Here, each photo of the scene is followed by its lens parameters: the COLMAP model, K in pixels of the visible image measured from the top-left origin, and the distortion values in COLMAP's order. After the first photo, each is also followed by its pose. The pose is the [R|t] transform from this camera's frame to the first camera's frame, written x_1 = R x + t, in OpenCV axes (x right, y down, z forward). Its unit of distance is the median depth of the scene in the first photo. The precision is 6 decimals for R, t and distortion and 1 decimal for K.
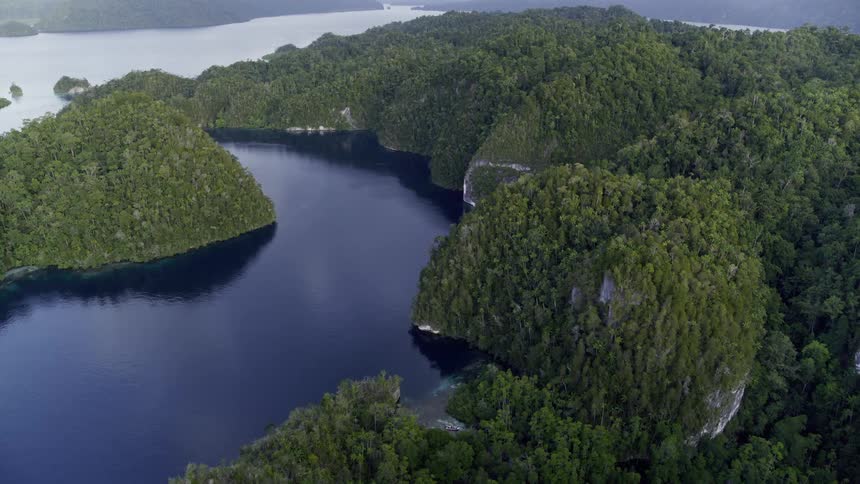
lens RADIAL K [[619.6, 0, 431.6], [0, 619.6, 239.8], [0, 0, 1]] dist [-0.098667, 0.049453]
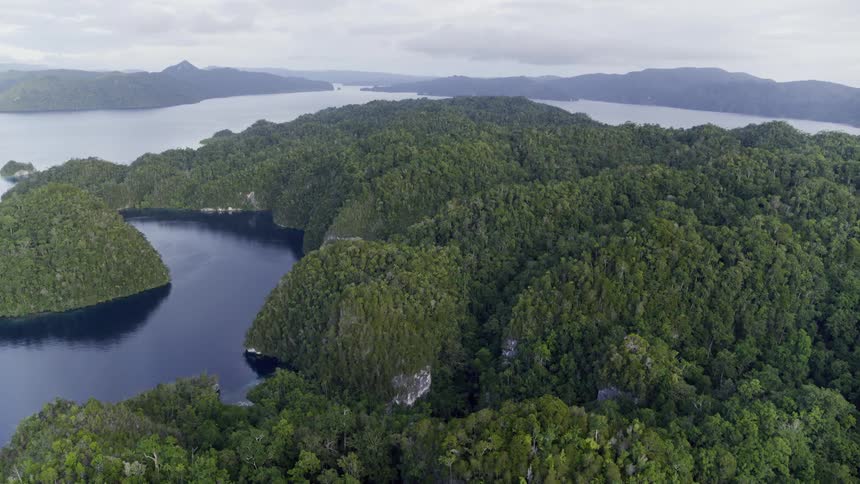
lens RADIAL K [[619.6, 0, 435.3], [0, 619.6, 239.4], [0, 0, 1]] dist [-0.098667, 0.049453]
pose [[0.997185, -0.008622, 0.074477, 0.210874], [0.017363, 0.992918, -0.117529, 0.040107], [-0.072936, 0.118491, 0.990273, -0.327252]]
